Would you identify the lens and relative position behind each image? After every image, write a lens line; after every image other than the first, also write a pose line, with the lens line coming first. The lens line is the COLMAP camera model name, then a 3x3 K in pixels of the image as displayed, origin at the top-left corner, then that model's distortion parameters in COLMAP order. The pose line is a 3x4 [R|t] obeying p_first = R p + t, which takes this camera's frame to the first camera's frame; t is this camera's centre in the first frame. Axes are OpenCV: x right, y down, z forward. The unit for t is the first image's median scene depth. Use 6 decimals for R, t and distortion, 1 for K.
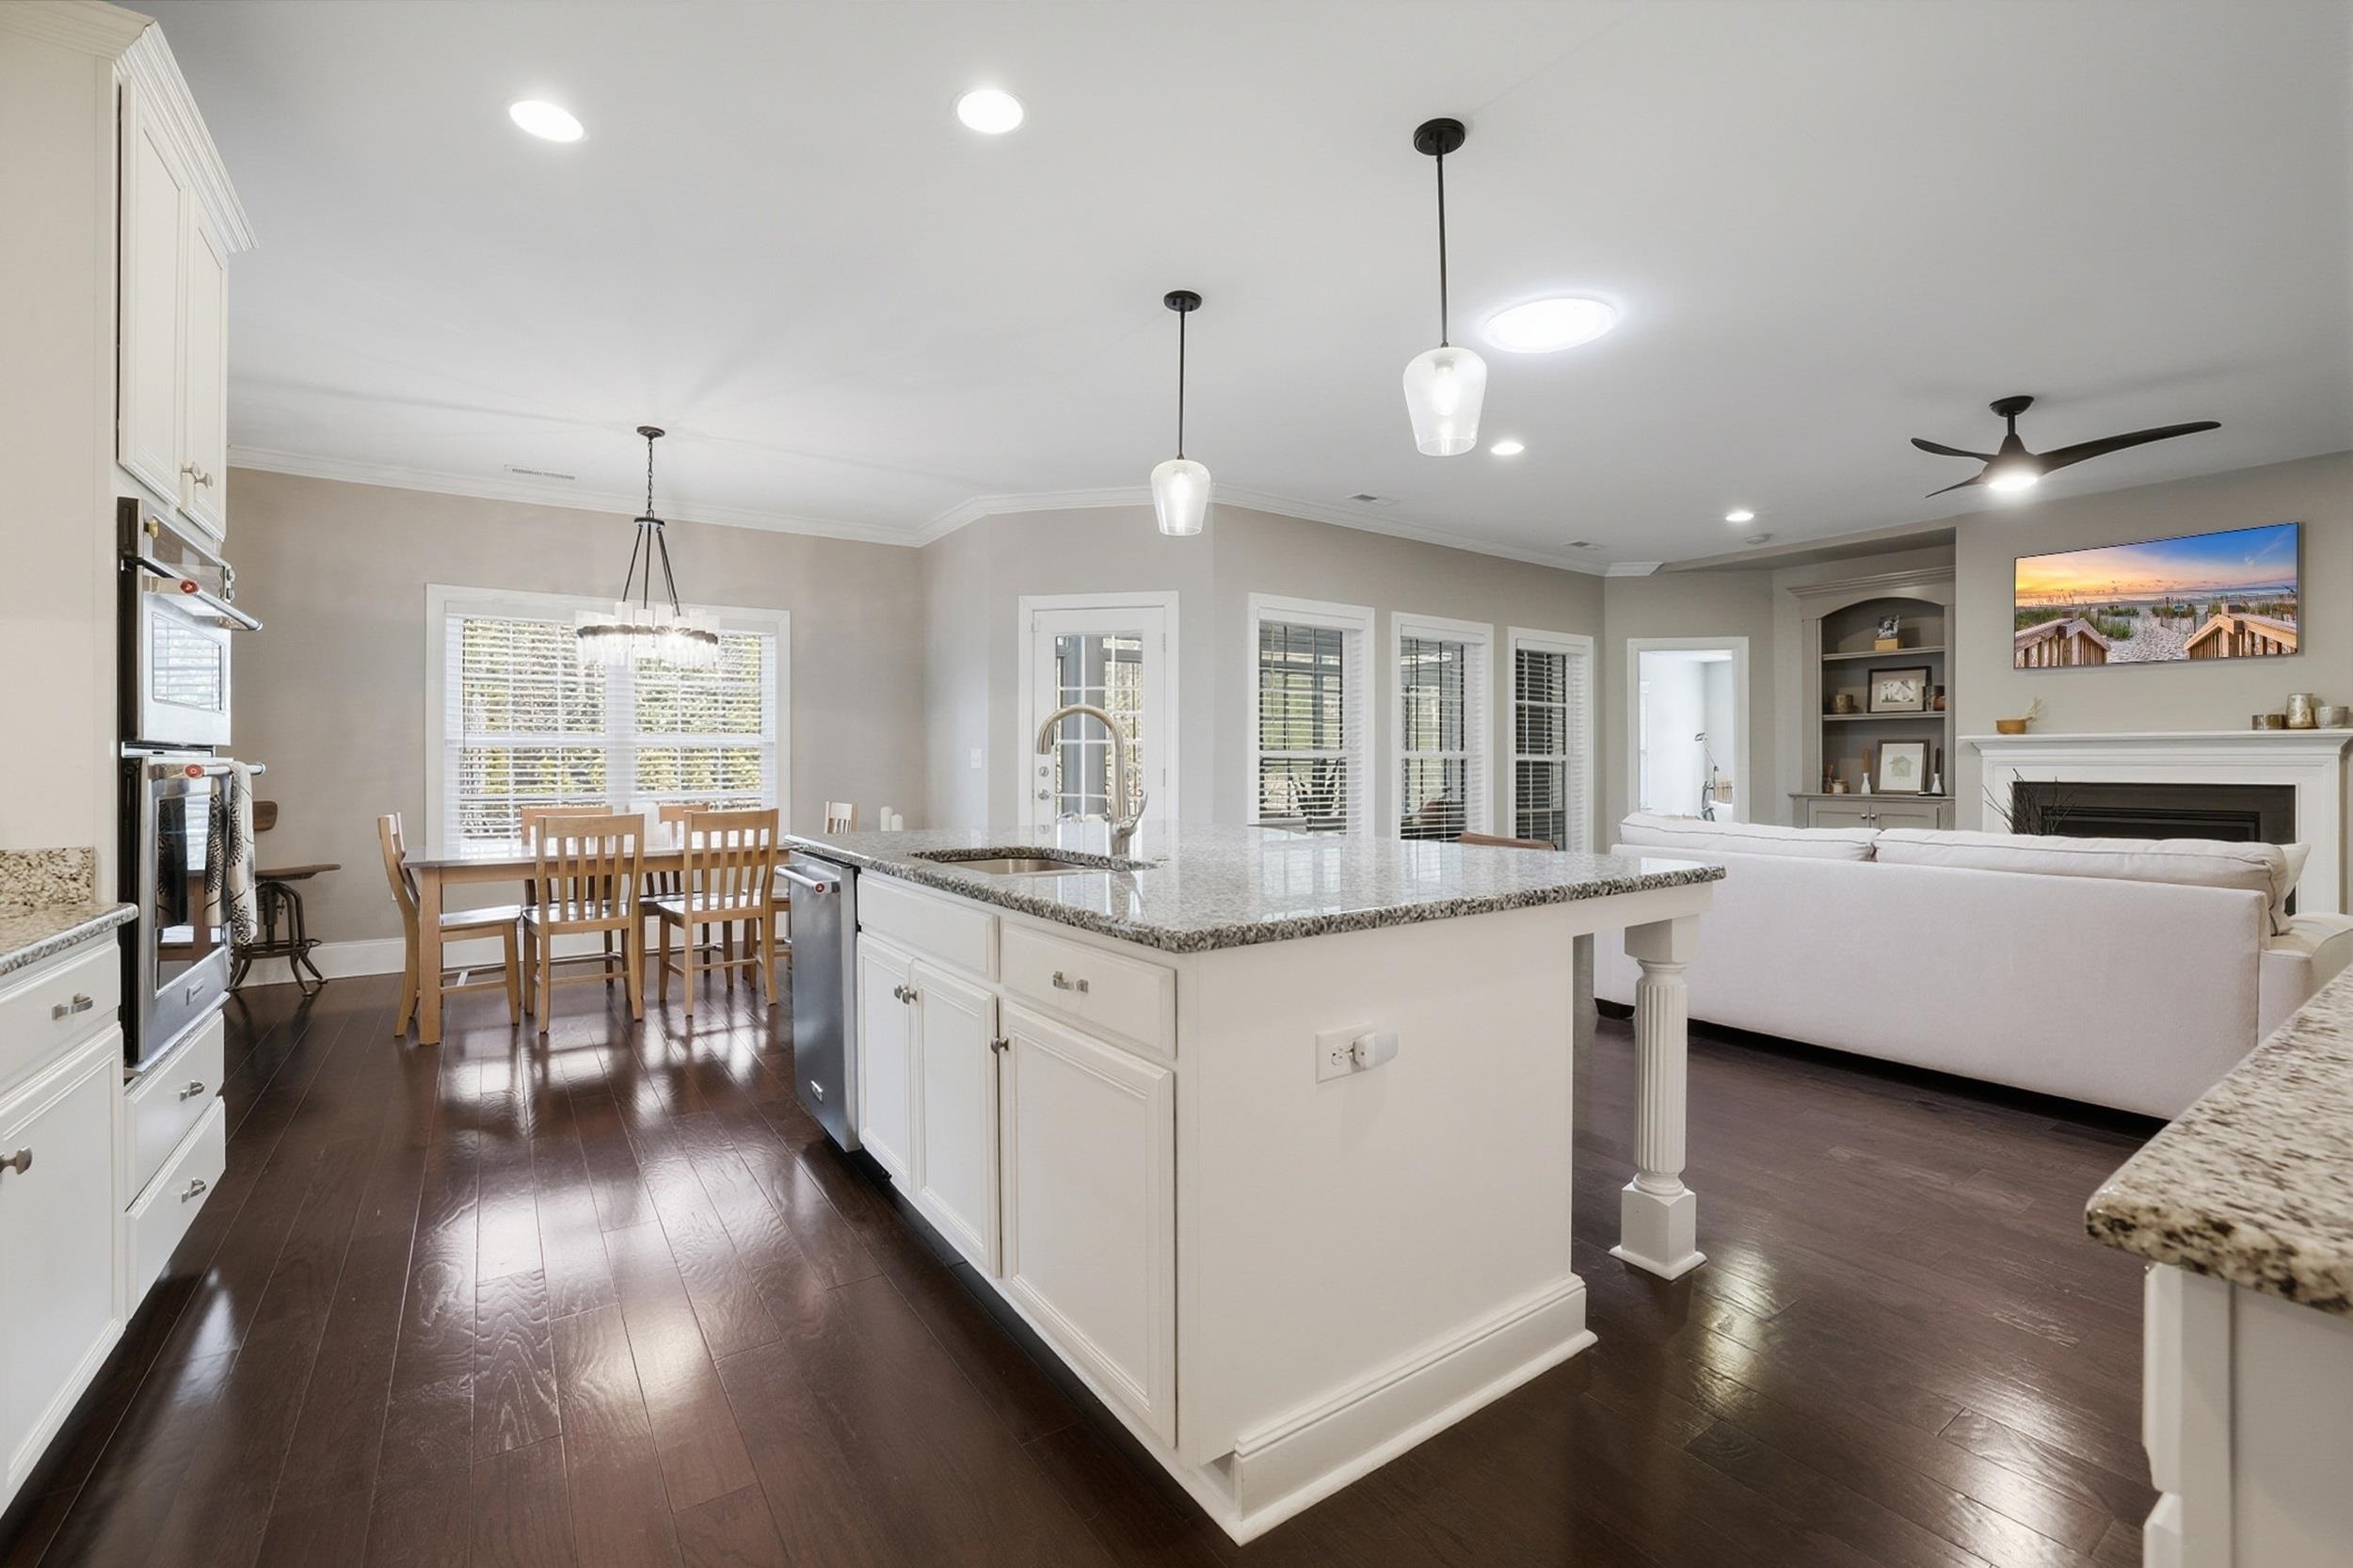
lens RADIAL K [[1020.8, 0, 1176.5], [0, 1020.8, 784.0], [0, 0, 1]] dist [0.000017, 0.000057]
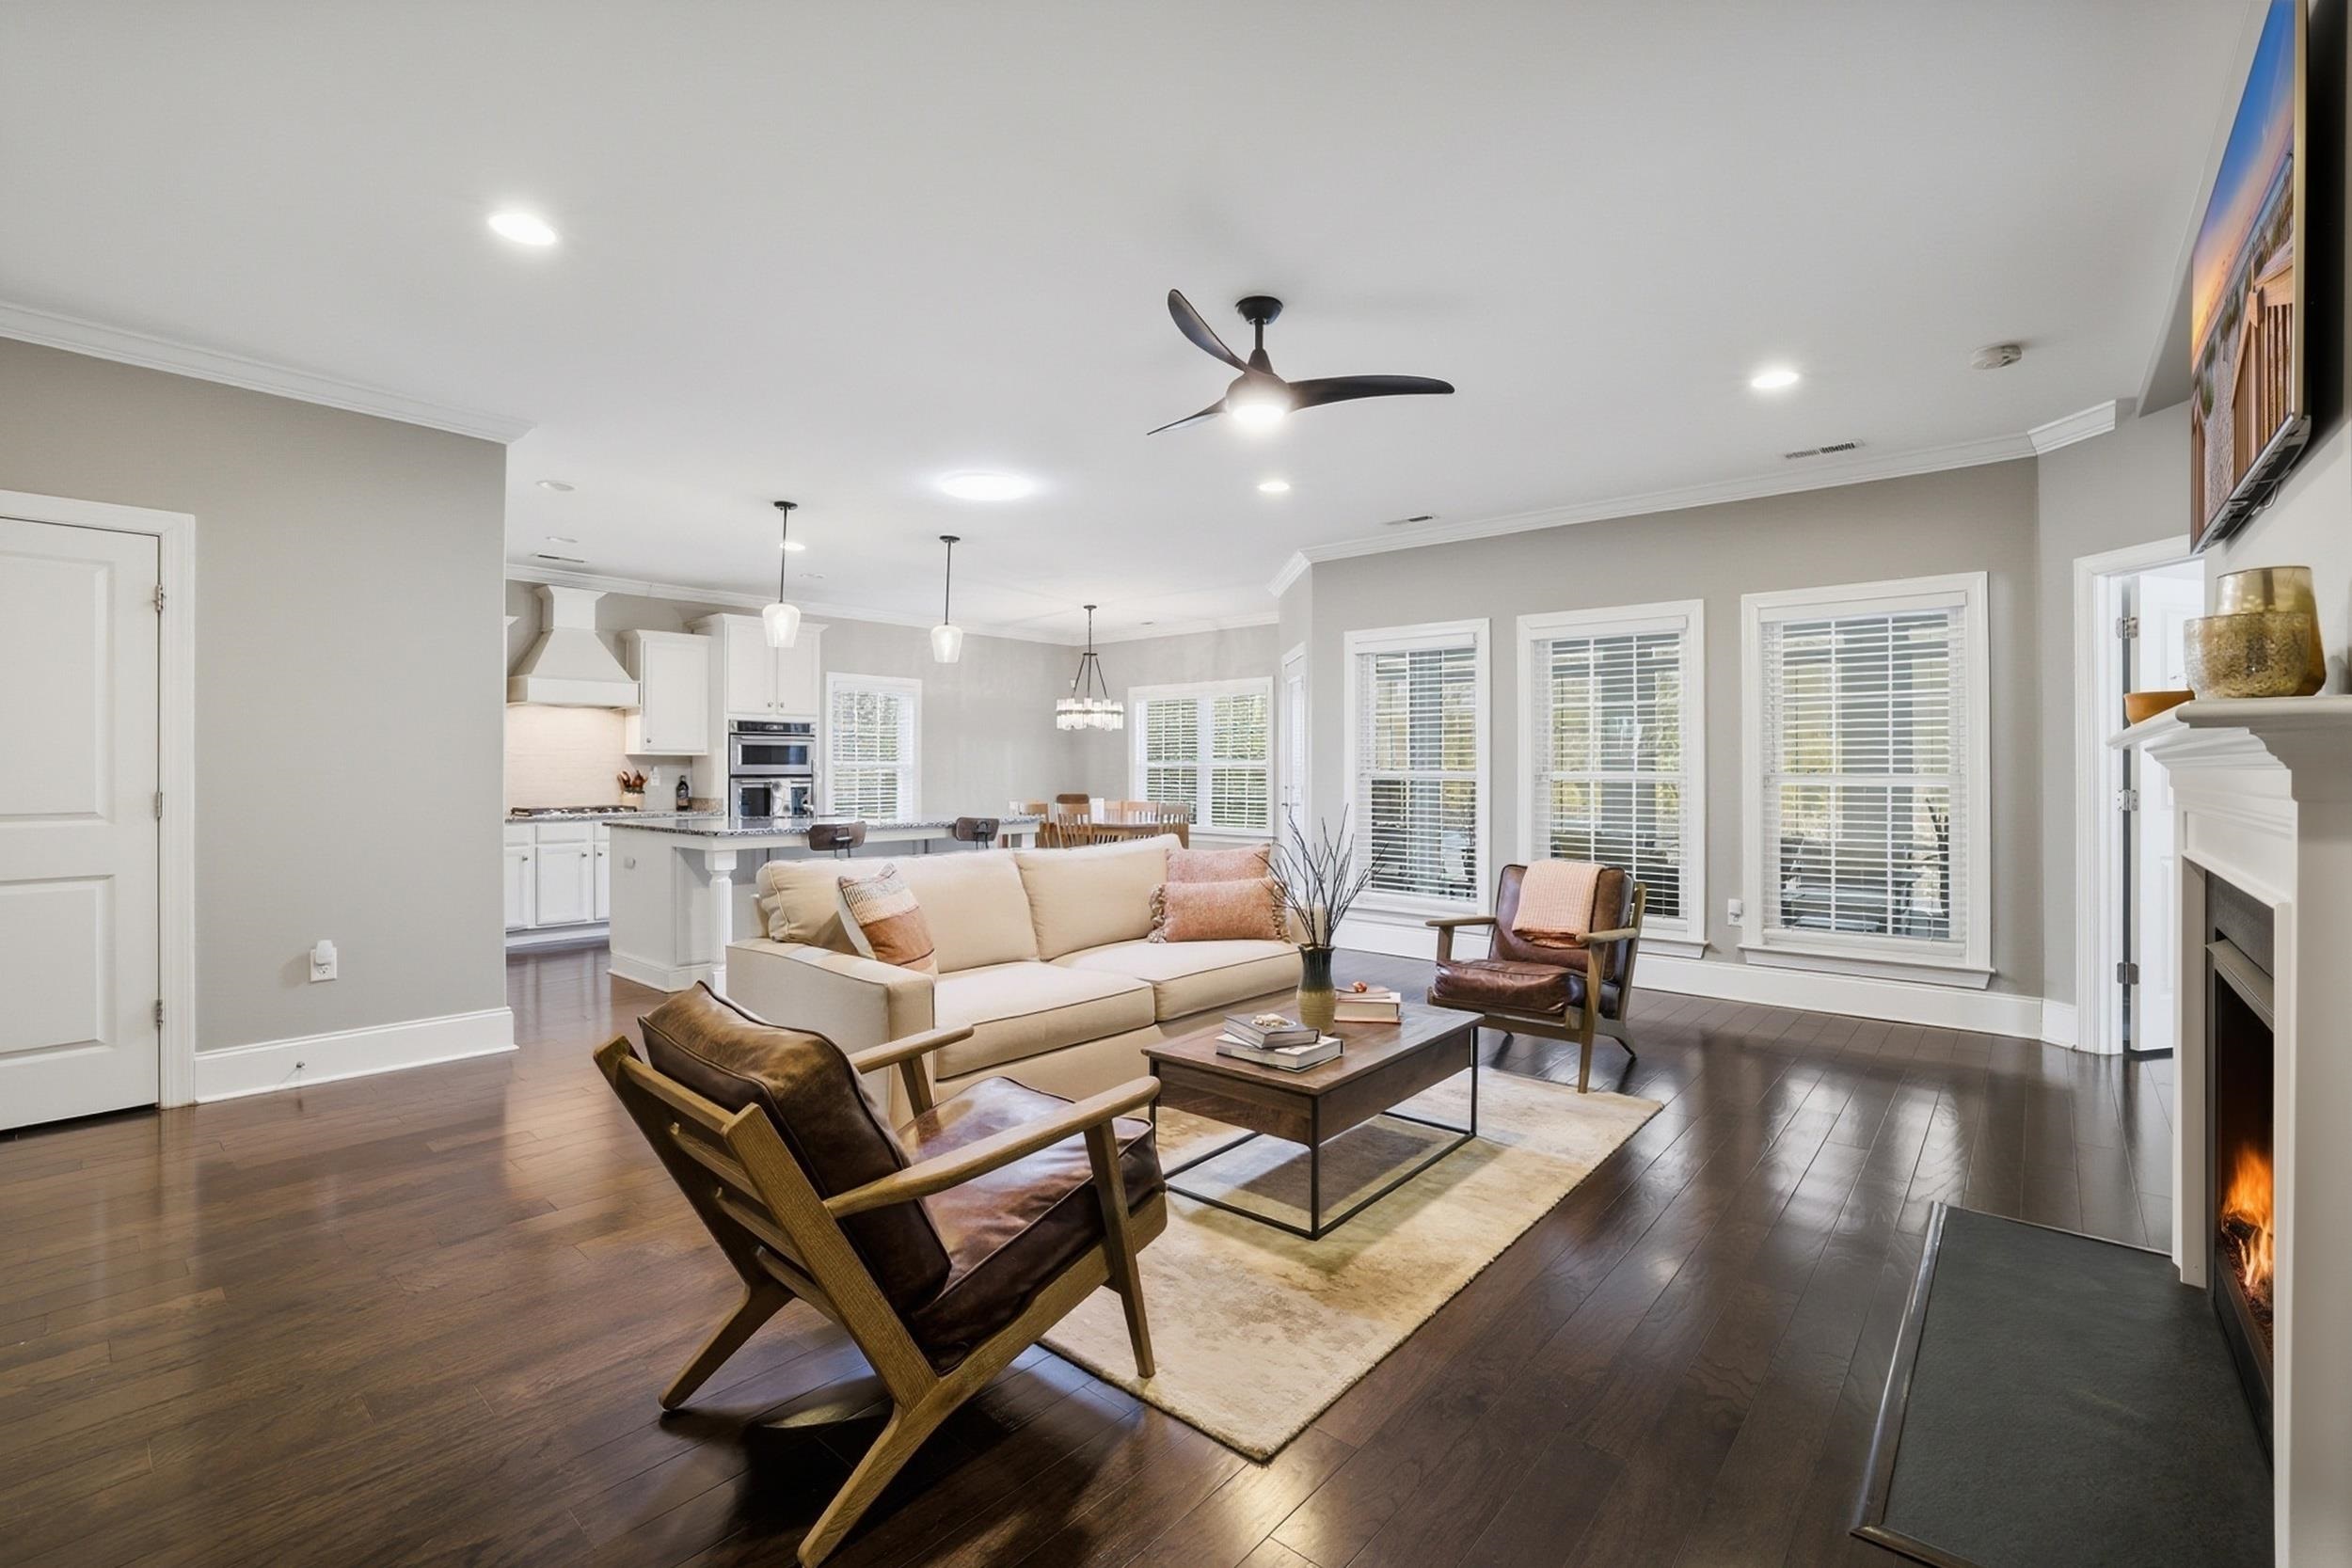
lens RADIAL K [[1032.9, 0, 1155.4], [0, 1032.9, 775.7], [0, 0, 1]] dist [-0.000138, 0.000020]
pose [[0.232510, 0.005155, -0.972580, 1.406952], [-0.022647, 0.999744, -0.000115, -0.029857], [0.972330, 0.022053, 0.232567, 0.672064]]
